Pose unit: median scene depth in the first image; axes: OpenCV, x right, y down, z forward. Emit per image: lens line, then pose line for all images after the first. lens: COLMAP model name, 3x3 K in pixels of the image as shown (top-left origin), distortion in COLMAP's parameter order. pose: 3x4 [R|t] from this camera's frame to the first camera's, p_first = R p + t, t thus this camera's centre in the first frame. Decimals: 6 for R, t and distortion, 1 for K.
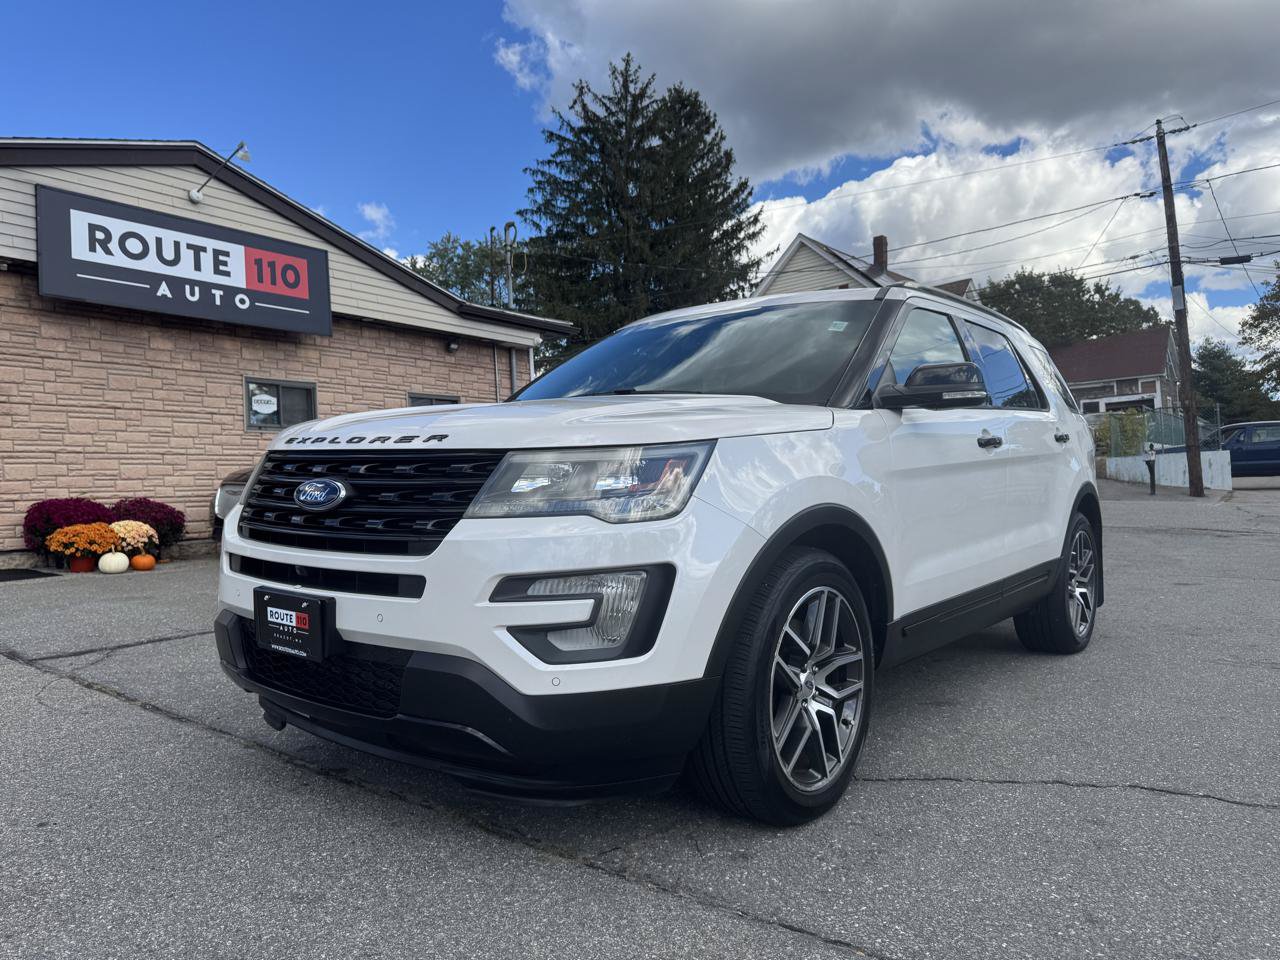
lens RADIAL K [[902.2, 0, 639.7], [0, 902.2, 474.0], [0, 0, 1]] dist [0.023008, -0.030039]
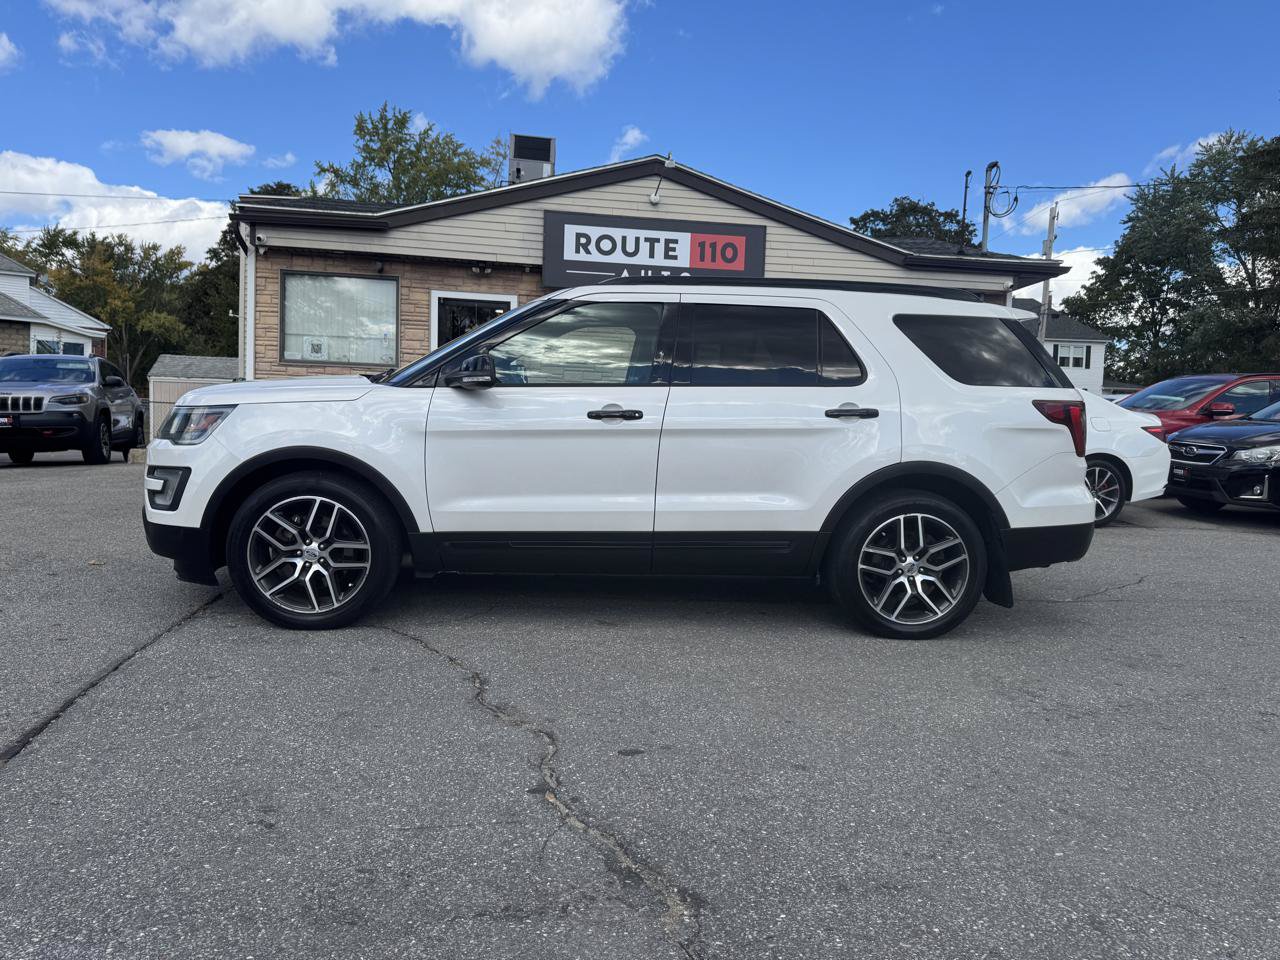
lens RADIAL K [[902.2, 0, 643.7], [0, 902.2, 481.6], [0, 0, 1]] dist [0.023008, -0.030039]
pose [[0.689869, 0.097454, -0.717344, 0.899693], [-0.044662, 0.994740, 0.092188, -0.040870], [0.722555, -0.031559, 0.690593, 0.145576]]
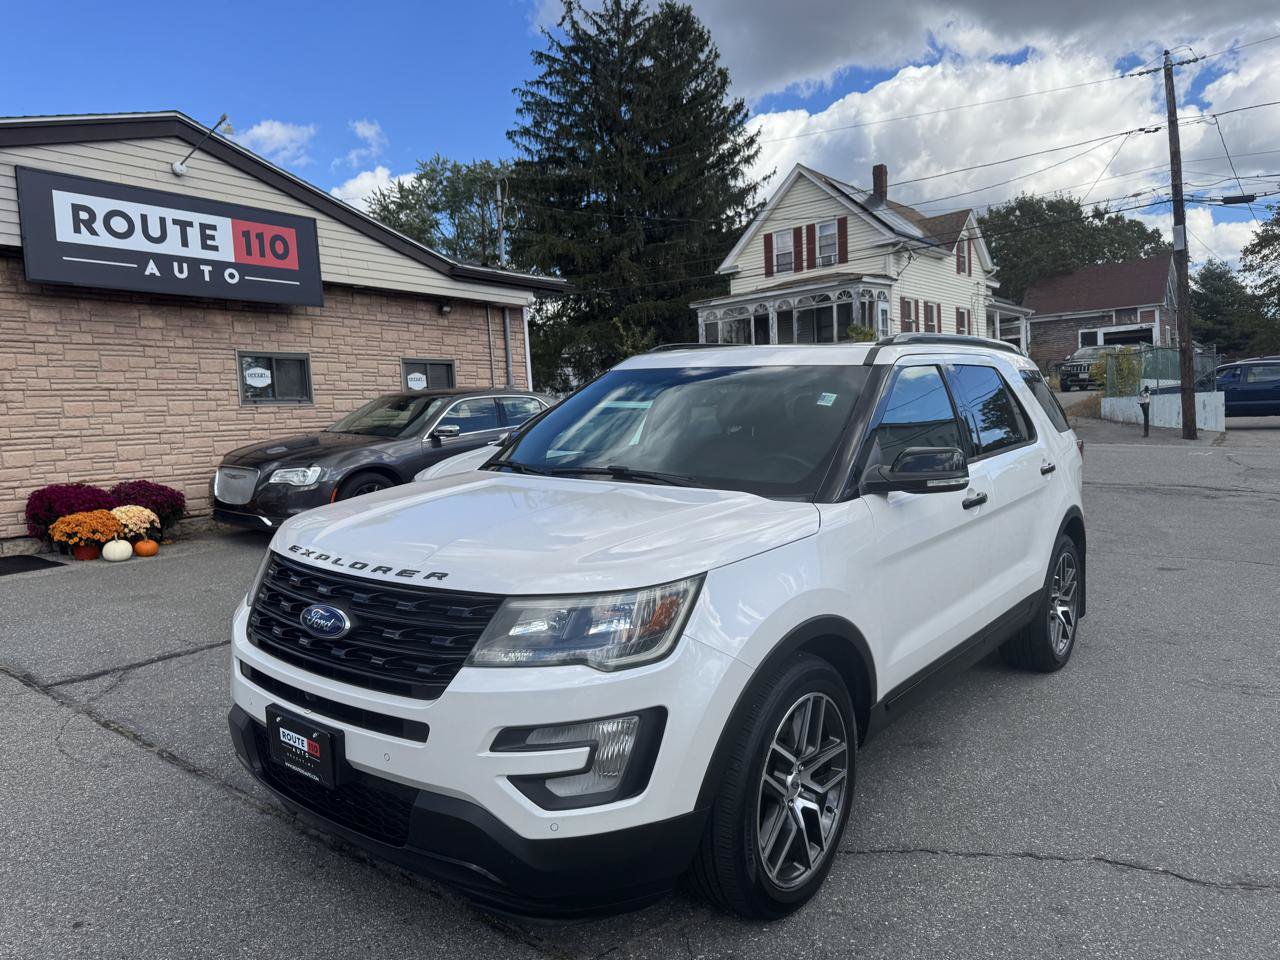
lens RADIAL K [[902.2, 0, 640.2], [0, 902.2, 477.3], [0, 0, 1]] dist [0.023008, -0.030039]
pose [[0.999969, -0.006603, 0.004279, 0.002350], [0.006203, 0.996144, 0.087517, -0.109411], [-0.004840, -0.087487, 0.996154, -0.011257]]
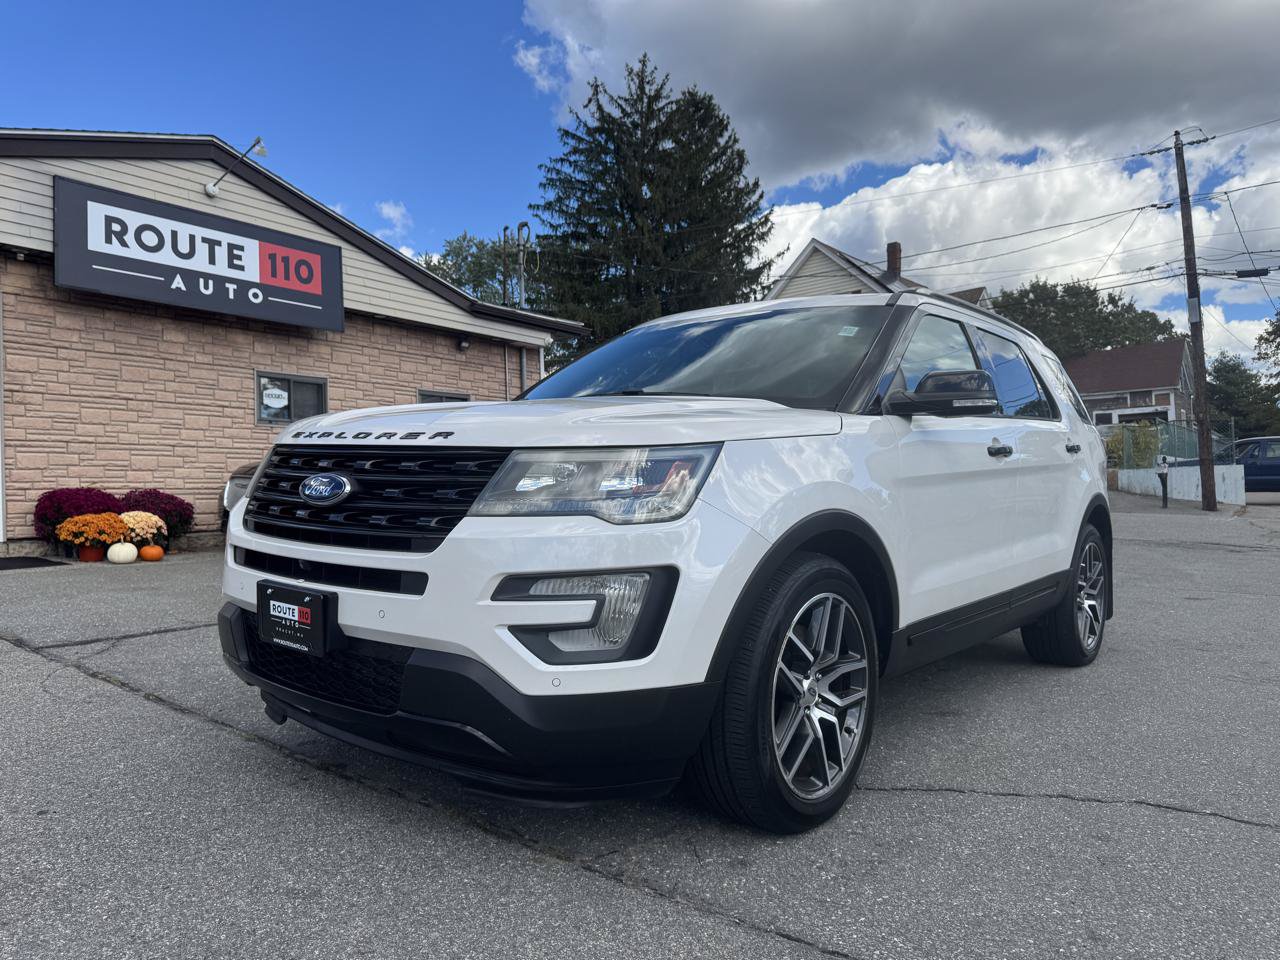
lens RADIAL K [[902.2, 0, 637.0], [0, 902.2, 473.7], [0, 0, 1]] dist [0.023008, -0.030039]
pose [[0.999695, 0.021377, -0.012380, 0.001258], [-0.021410, 0.999768, -0.002492, 0.000391], [0.012323, 0.002756, 0.999920, 0.002804]]
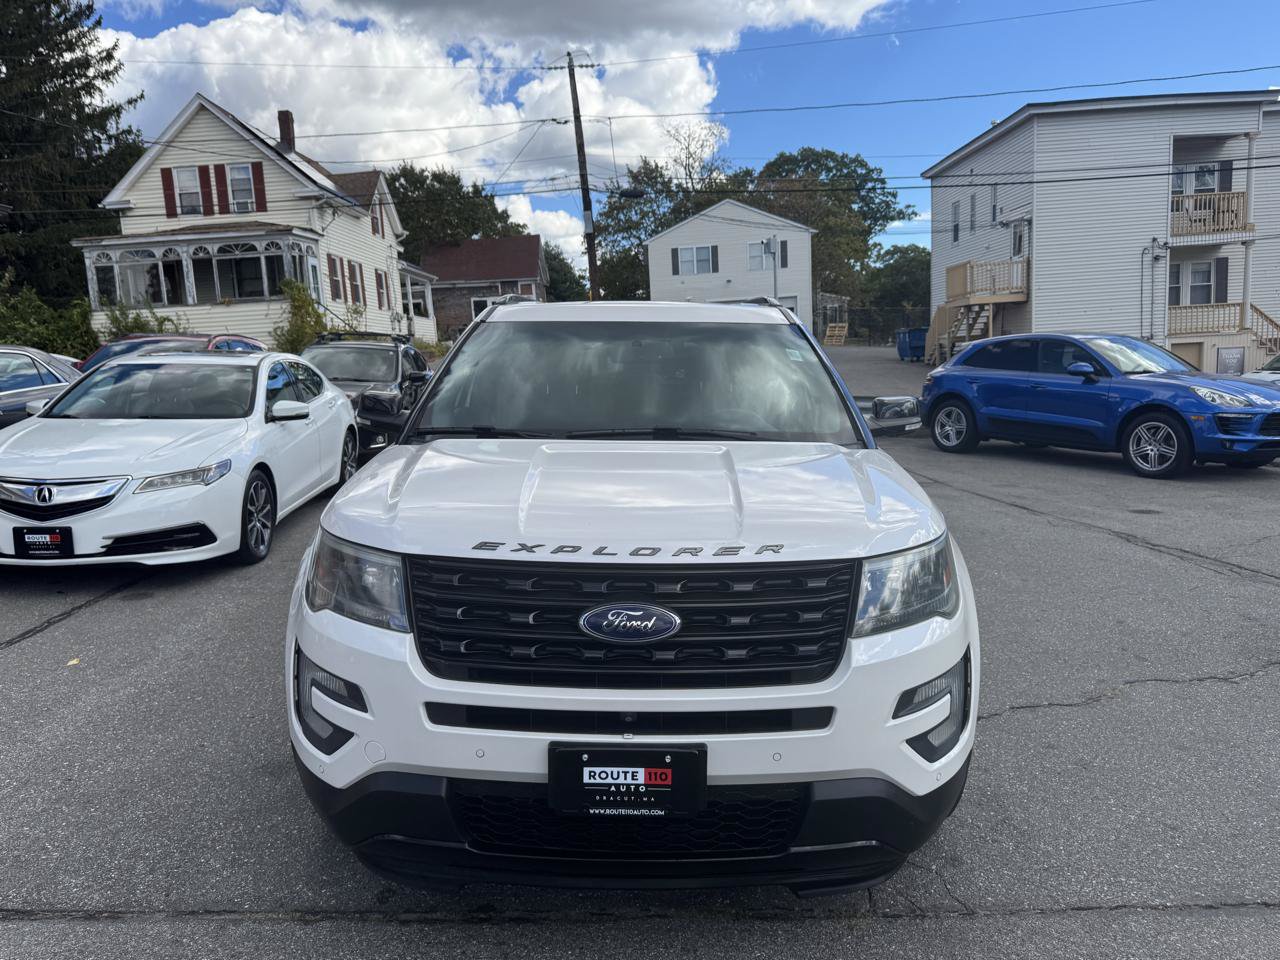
lens RADIAL K [[902.2, 0, 634.2], [0, 902.2, 465.8], [0, 0, 1]] dist [0.023008, -0.030039]
pose [[0.782815, -0.073570, 0.617890, -0.409069], [-0.001134, 0.992816, 0.119648, -0.106755], [-0.622253, -0.094363, 0.777108, 0.167924]]
